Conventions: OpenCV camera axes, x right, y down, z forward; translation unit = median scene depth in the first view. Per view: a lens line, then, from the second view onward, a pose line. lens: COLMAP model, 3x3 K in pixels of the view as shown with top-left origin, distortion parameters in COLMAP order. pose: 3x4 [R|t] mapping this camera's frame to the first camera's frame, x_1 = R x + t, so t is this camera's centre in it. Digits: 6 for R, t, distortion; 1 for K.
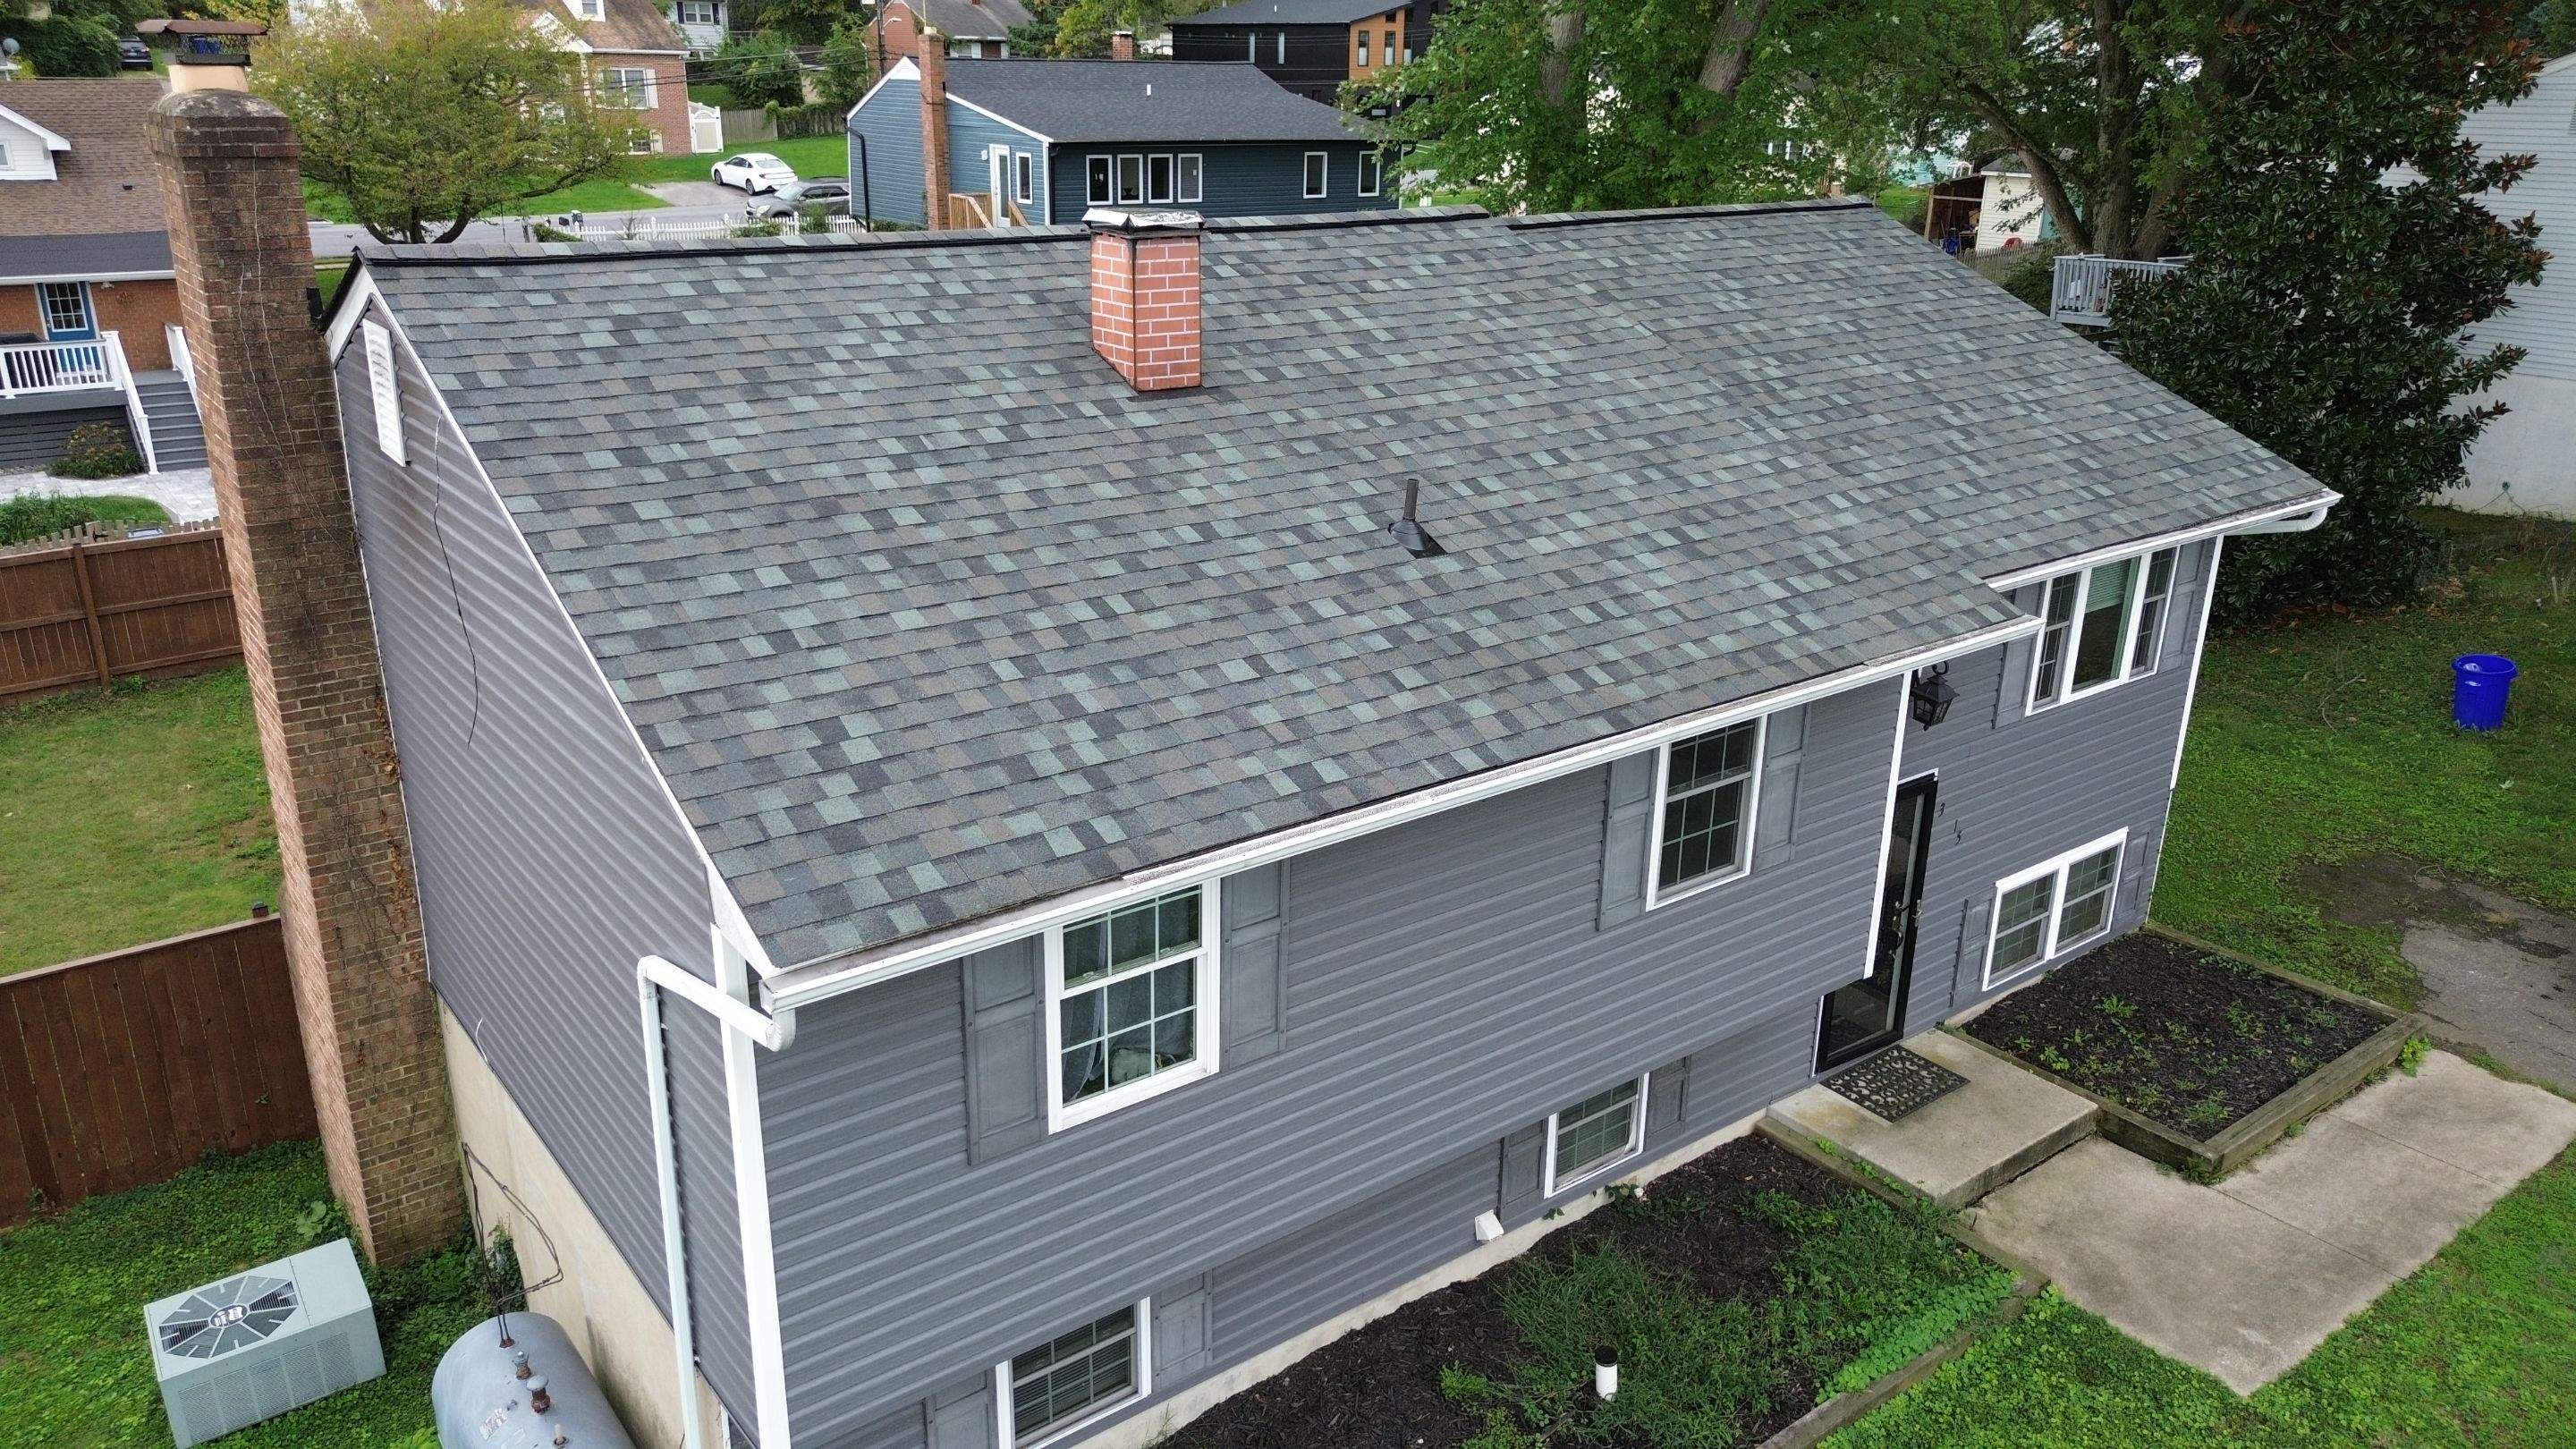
lens RADIAL K [[1816.4, 0, 1288.0], [0, 1816.4, 724.5], [0, 0, 1]] dist [0.074917, -0.071950]
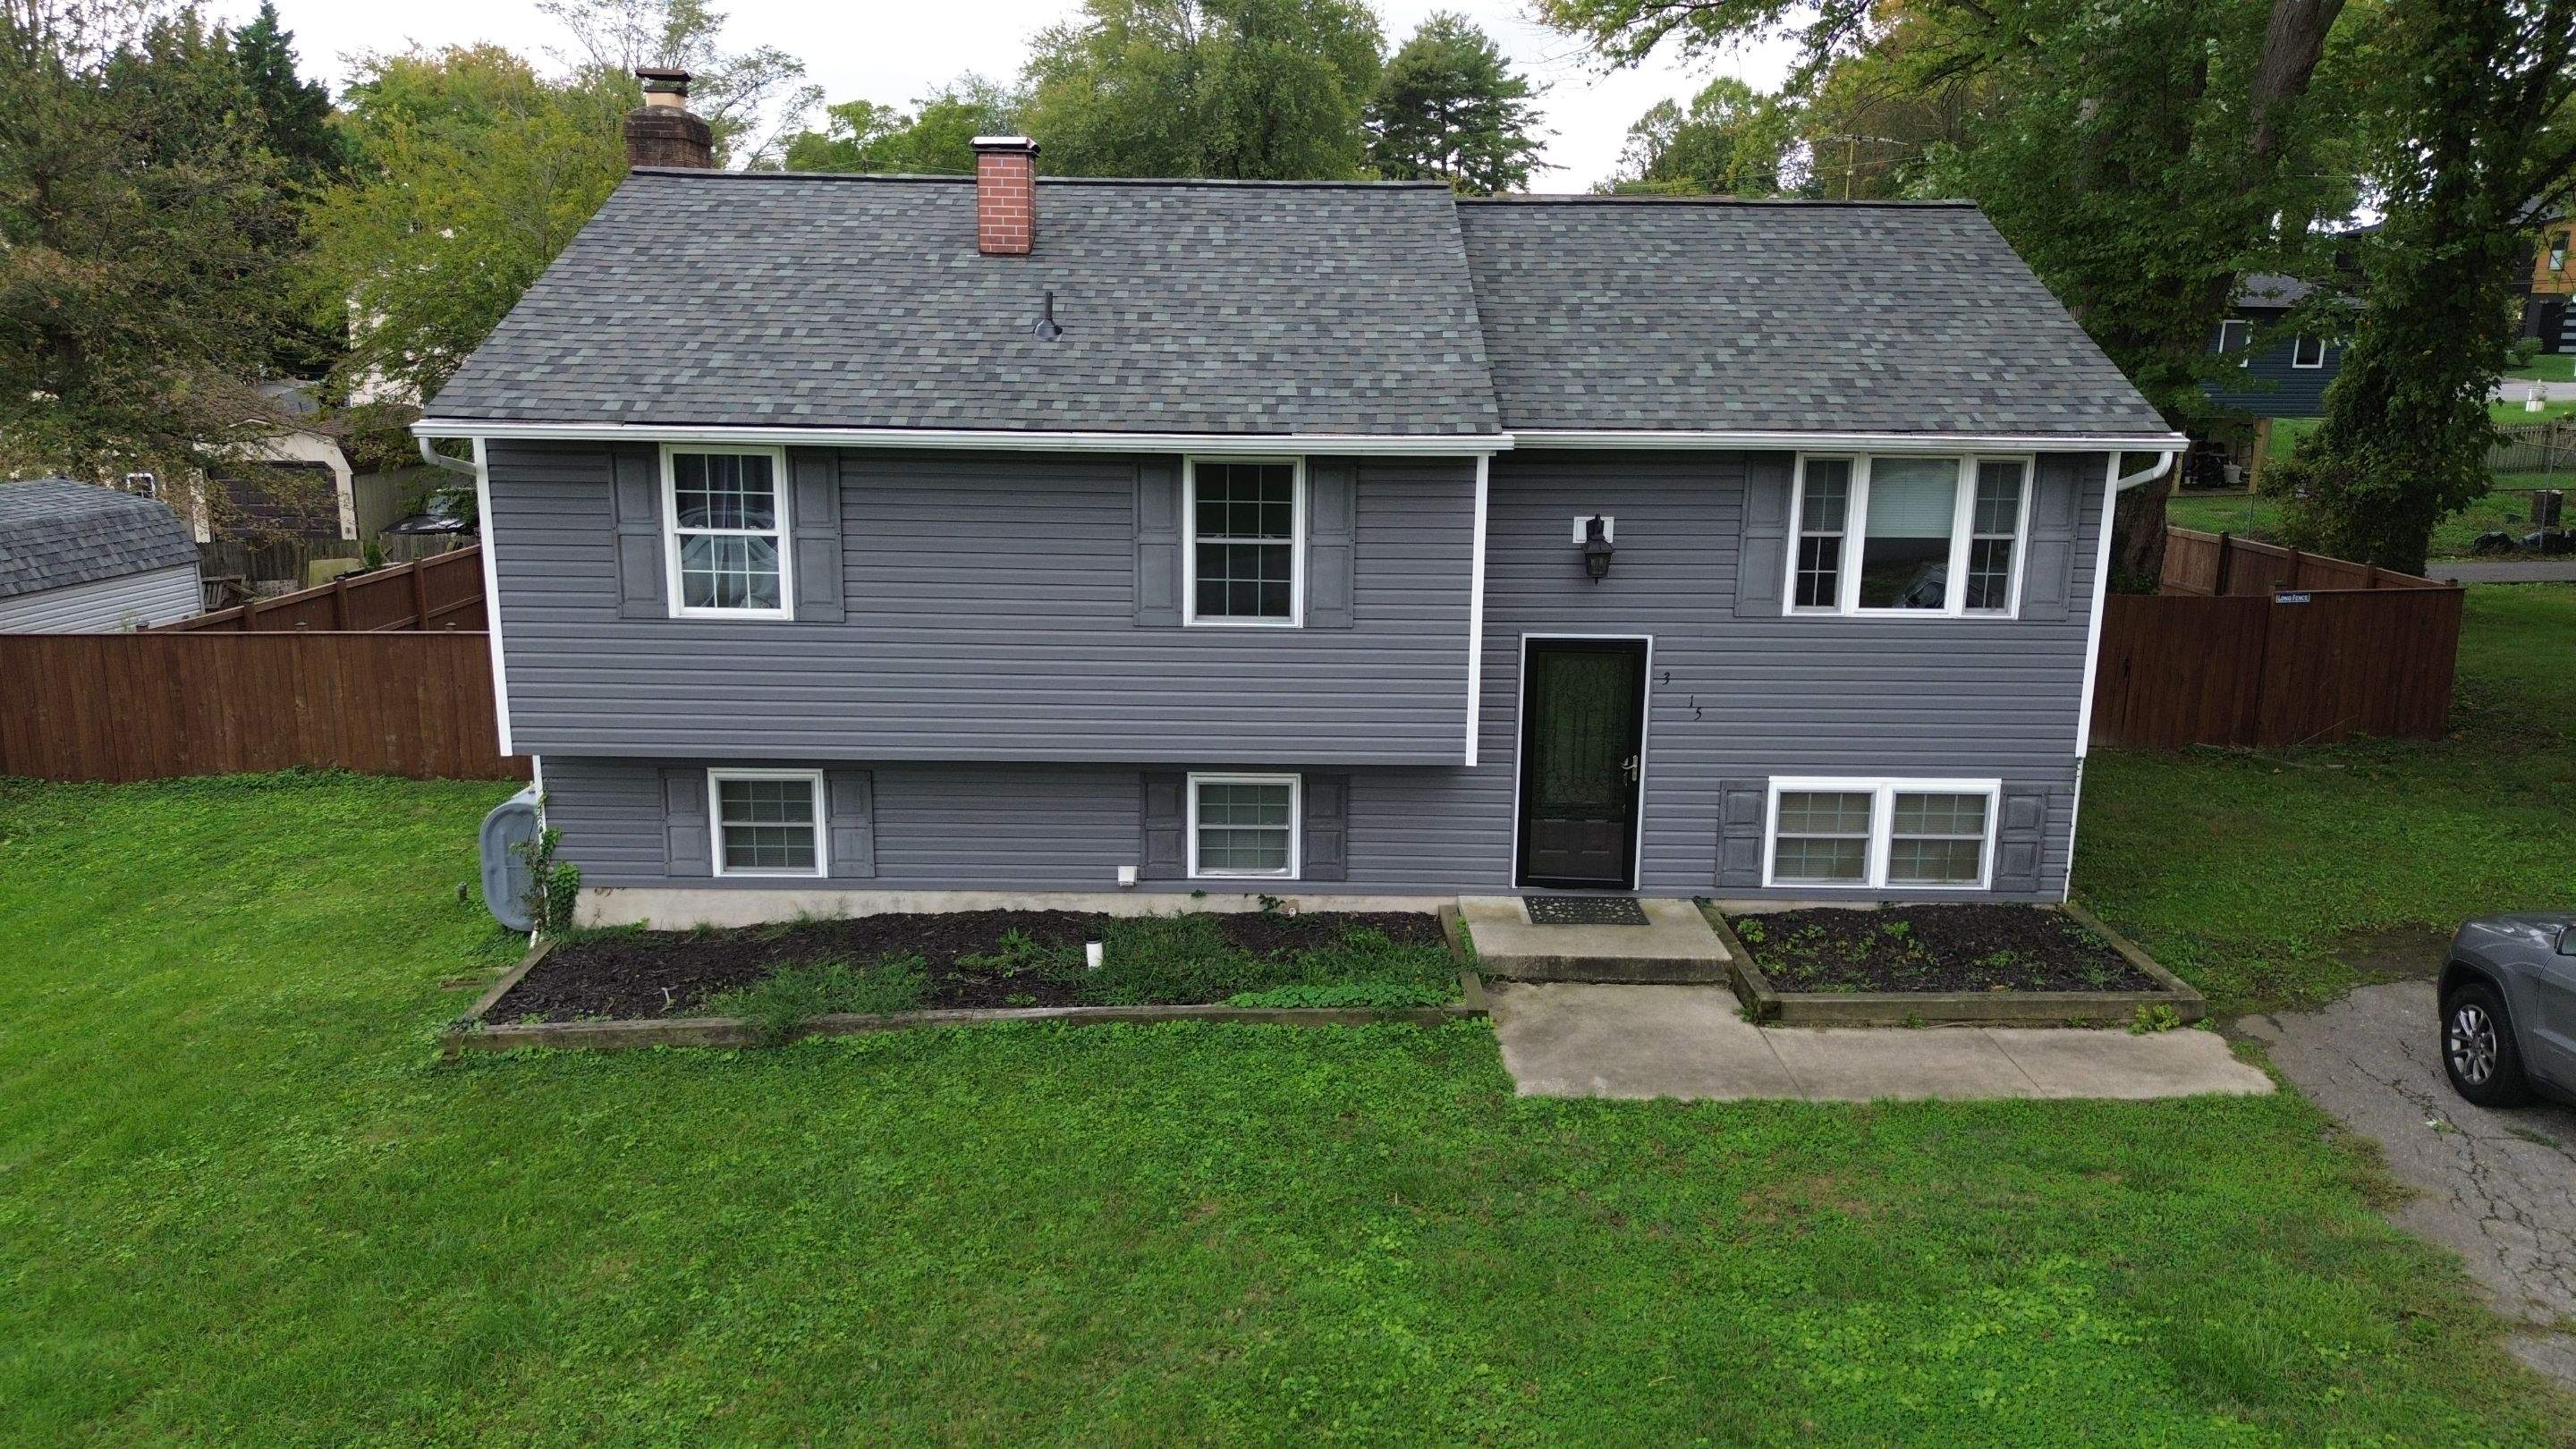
lens RADIAL K [[1816.4, 0, 1288.0], [0, 1816.4, 724.5], [0, 0, 1]] dist [0.074917, -0.071950]
pose [[0.798479, 0.133269, -0.587087, 0.999189], [-0.204336, 0.977294, -0.056066, 0.221574], [0.566284, 0.164731, 0.807580, -0.033710]]
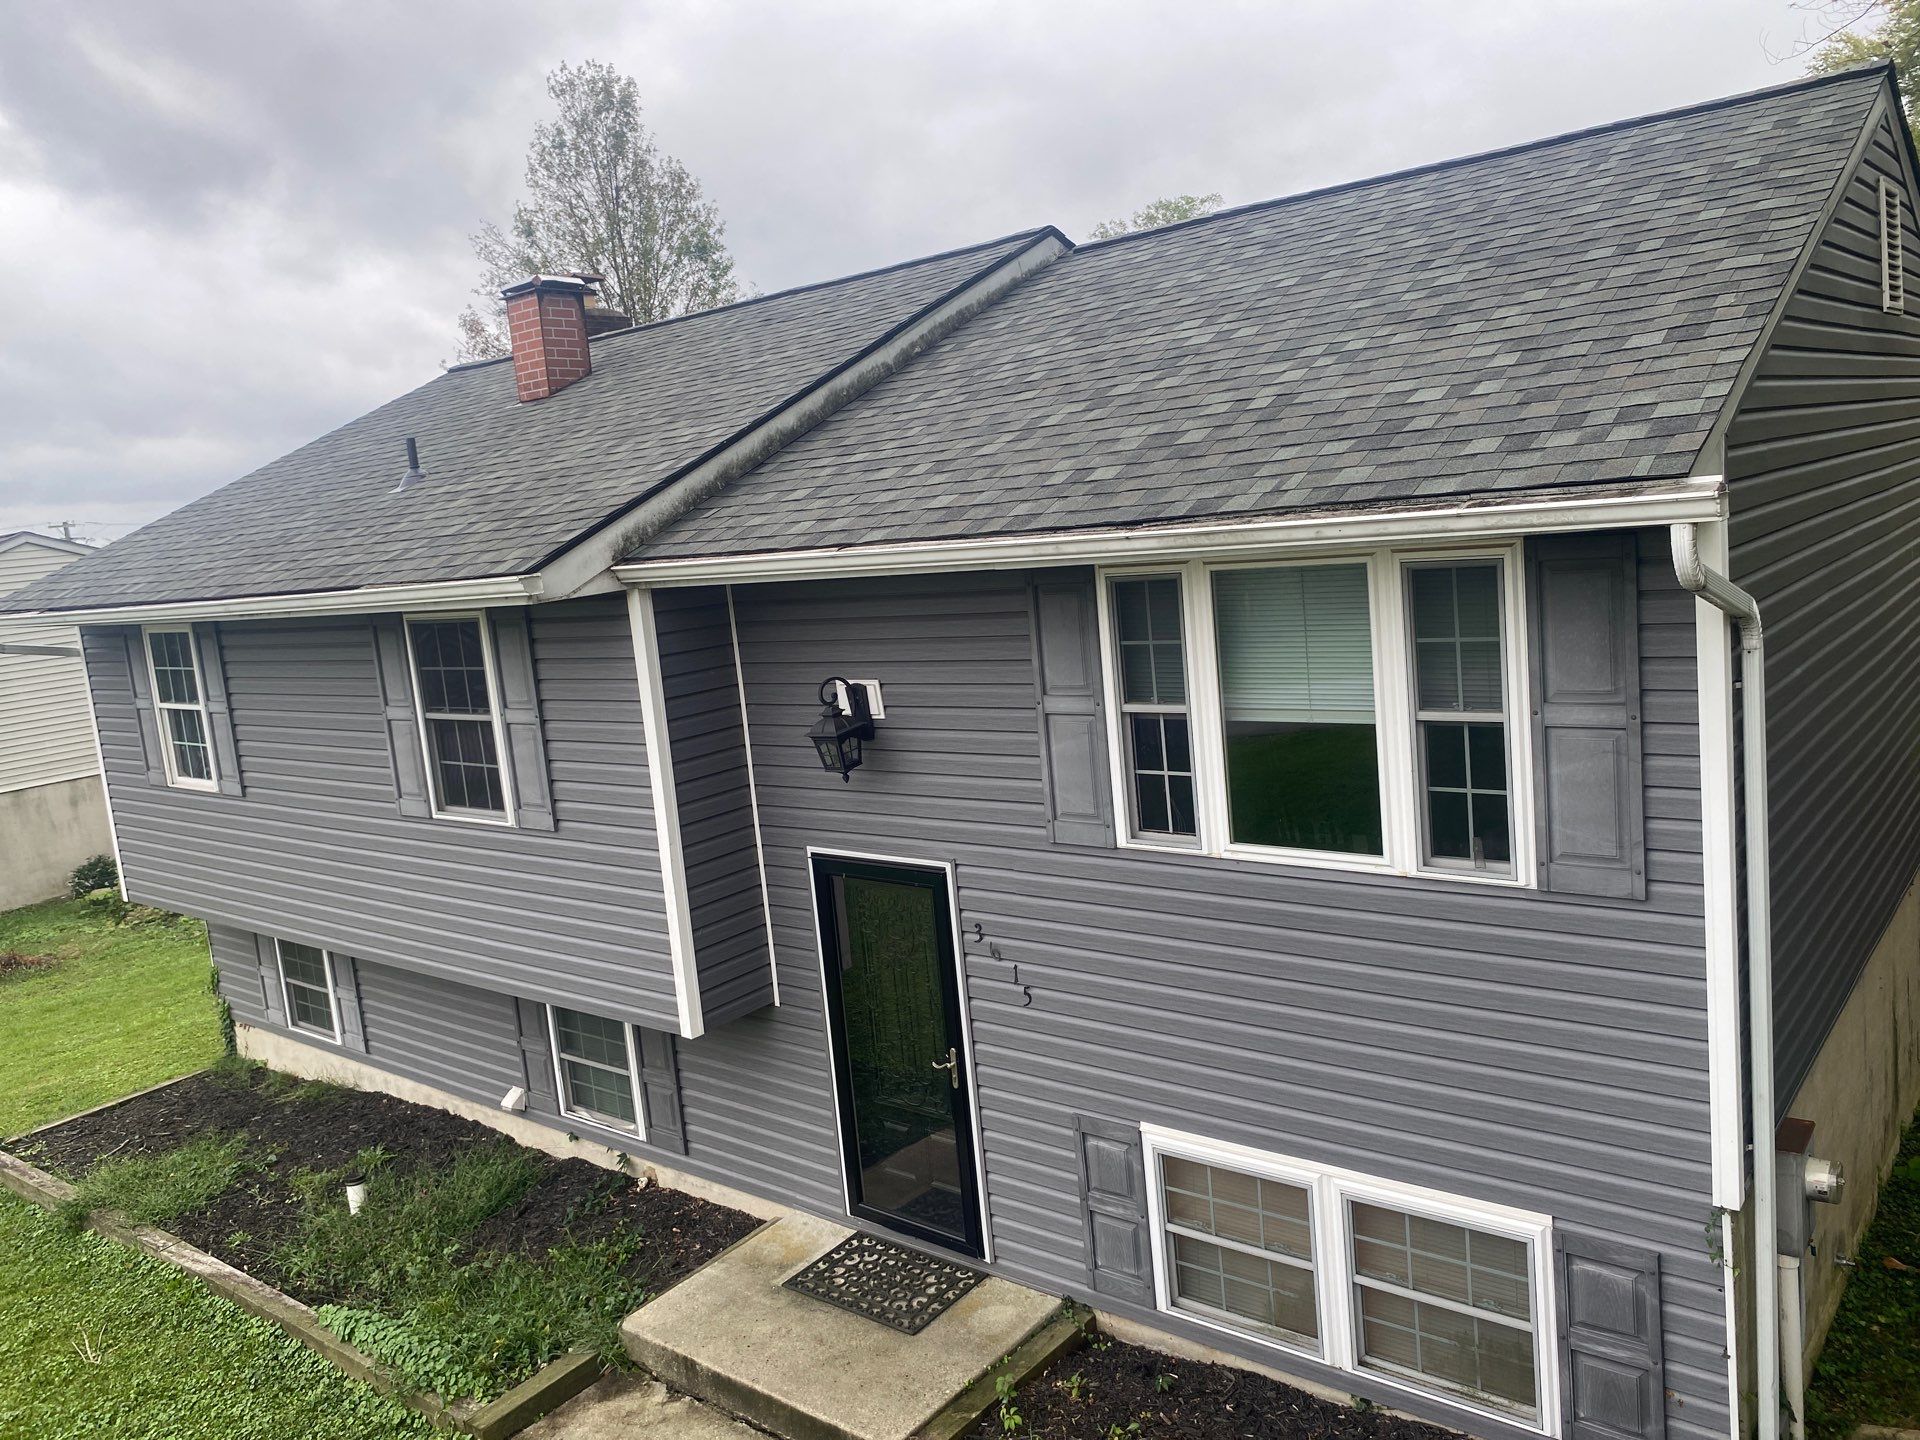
lens RADIAL K [[1469.6, 0, 952.5], [0, 1469.6, 692.2], [0, 0, 1]] dist [0.003890, -0.006254]
pose [[0.224758, 0.094128, -0.969858, 1.069754], [-0.230136, 0.972293, 0.041032, -0.077554], [0.946848, 0.213977, 0.240193, 1.006266]]
